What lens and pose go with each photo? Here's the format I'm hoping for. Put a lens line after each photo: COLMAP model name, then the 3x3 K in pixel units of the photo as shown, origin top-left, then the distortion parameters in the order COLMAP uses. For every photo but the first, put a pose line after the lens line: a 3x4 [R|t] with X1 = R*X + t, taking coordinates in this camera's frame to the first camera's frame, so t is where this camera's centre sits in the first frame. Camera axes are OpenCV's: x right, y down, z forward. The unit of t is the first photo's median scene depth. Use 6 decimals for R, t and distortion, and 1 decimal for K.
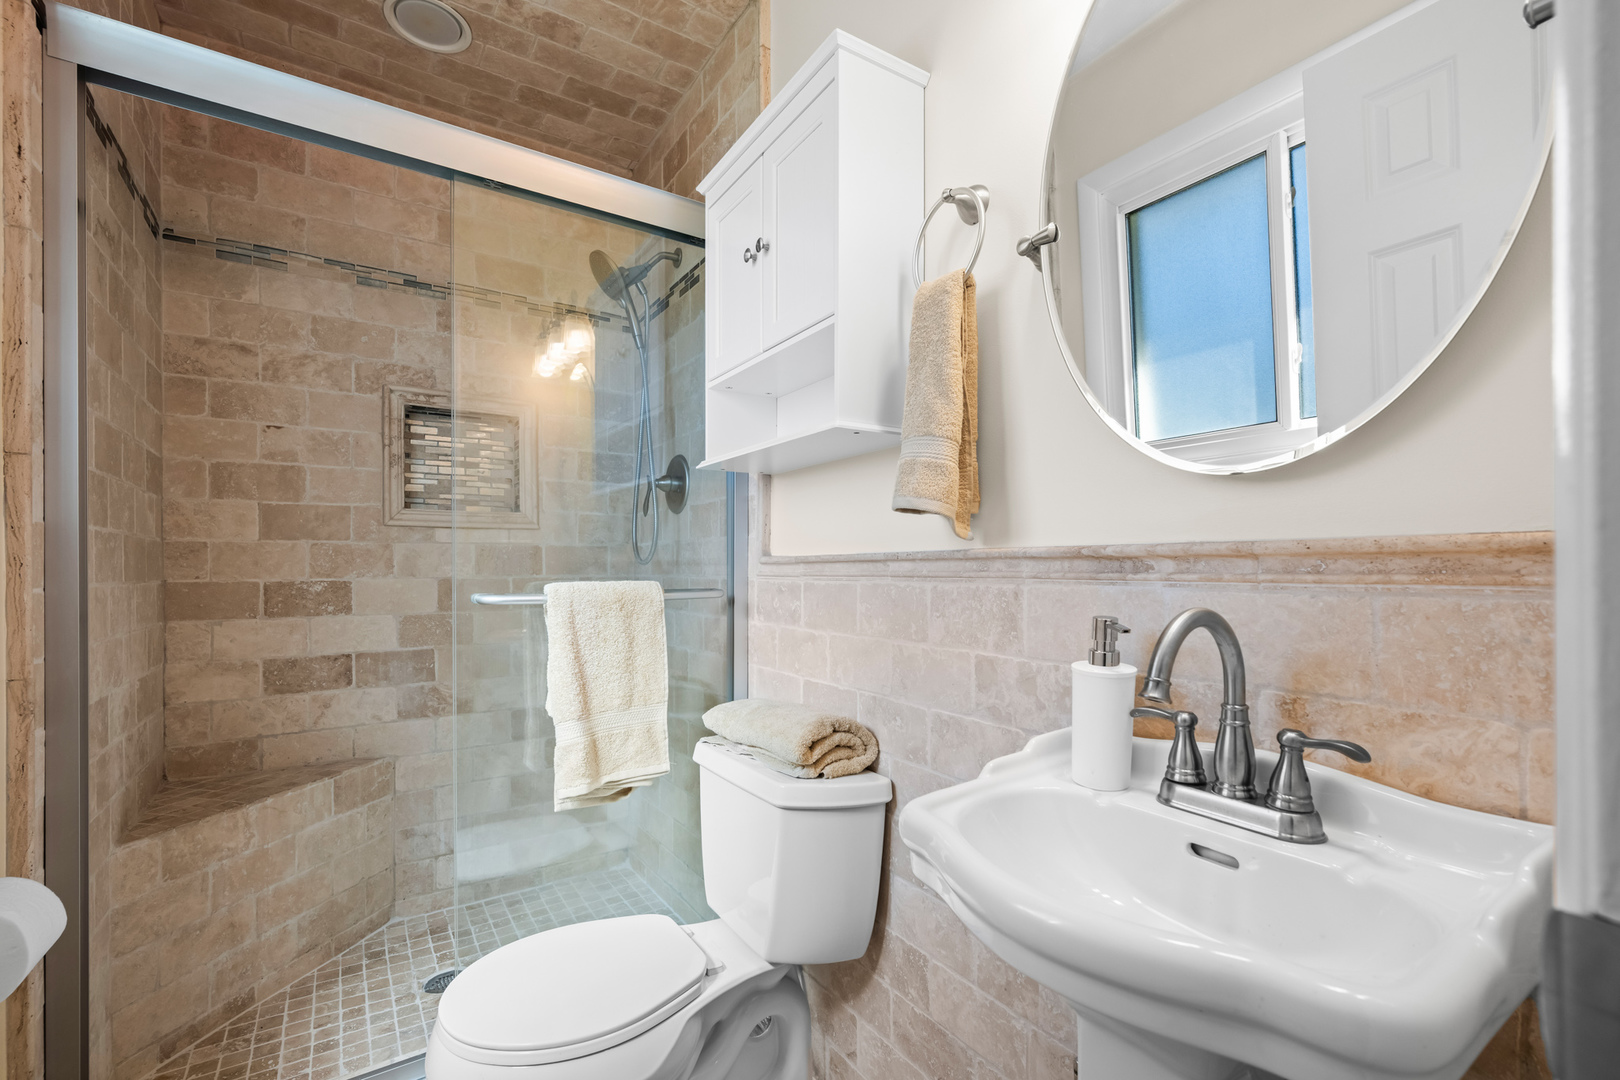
lens RADIAL K [[702.6, 0, 801.5], [0, 702.6, 568.5], [0, 0, 1]] dist [-0.004462, -0.000264]
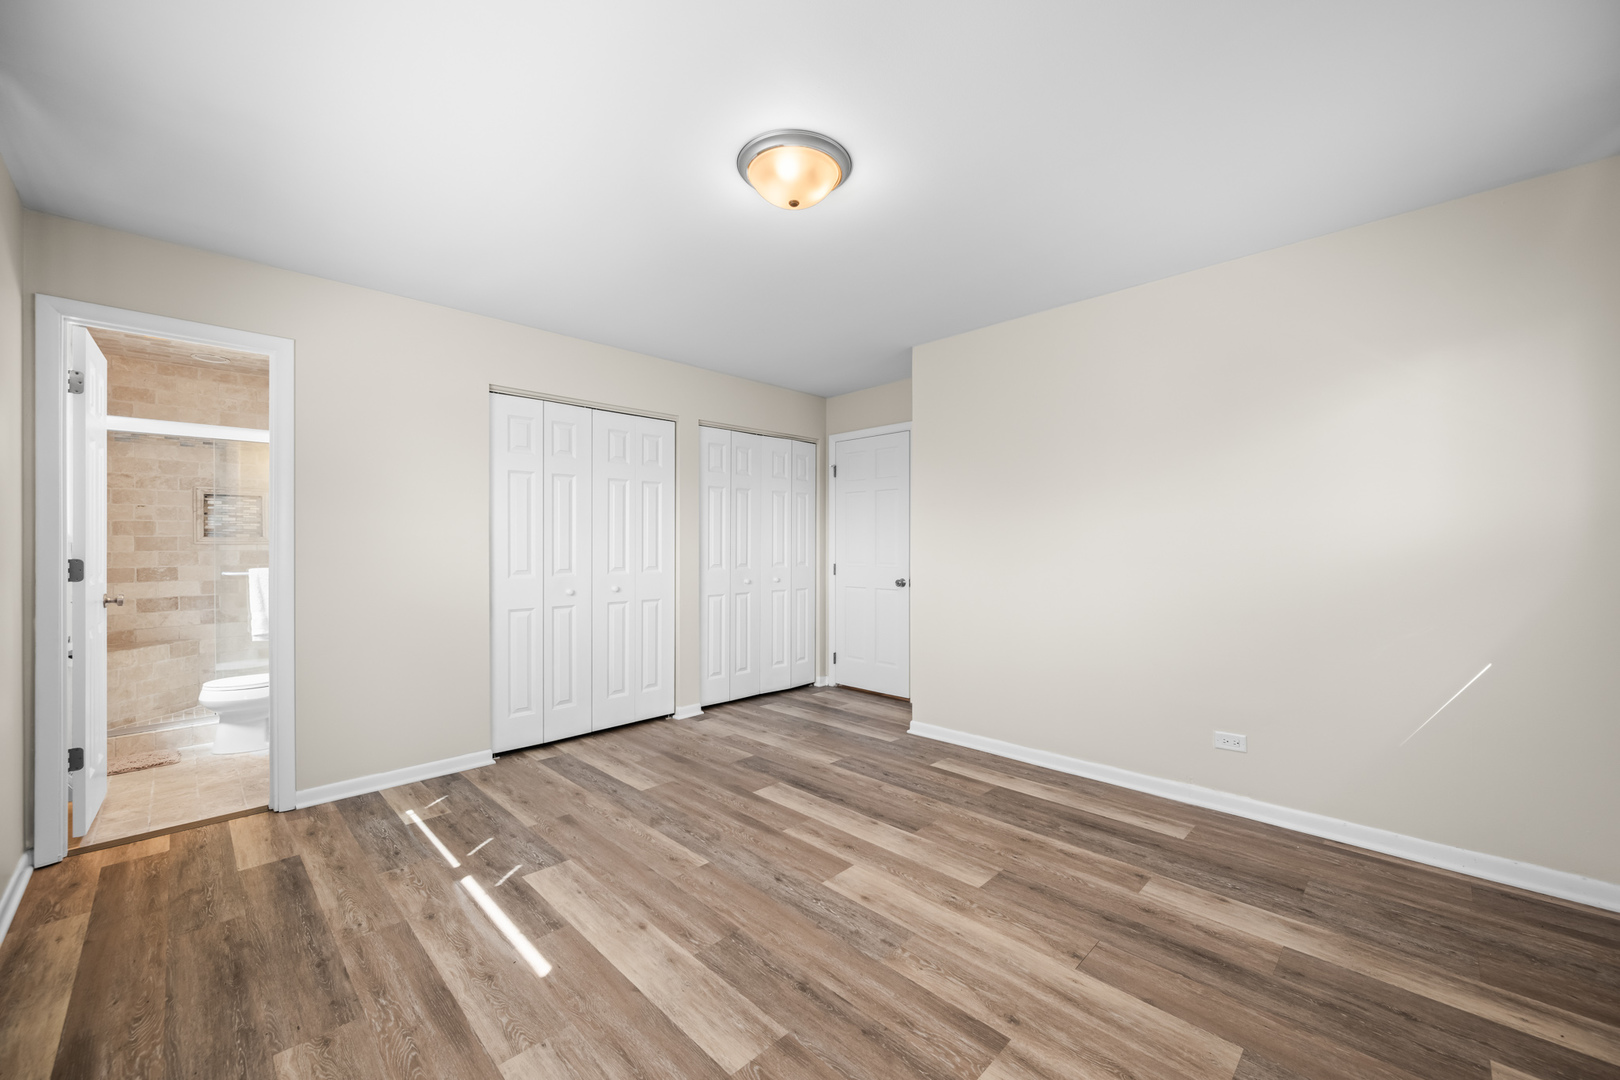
lens RADIAL K [[636.3, 0, 807.3], [0, 636.3, 545.5], [0, 0, 1]] dist [-0.005884, 0.001146]
pose [[0.978965, -0.000087, 0.204026, 1.080961], [-0.000318, 0.999998, 0.001949, -0.063616], [-0.204026, -0.001973, 0.978964, -1.647070]]
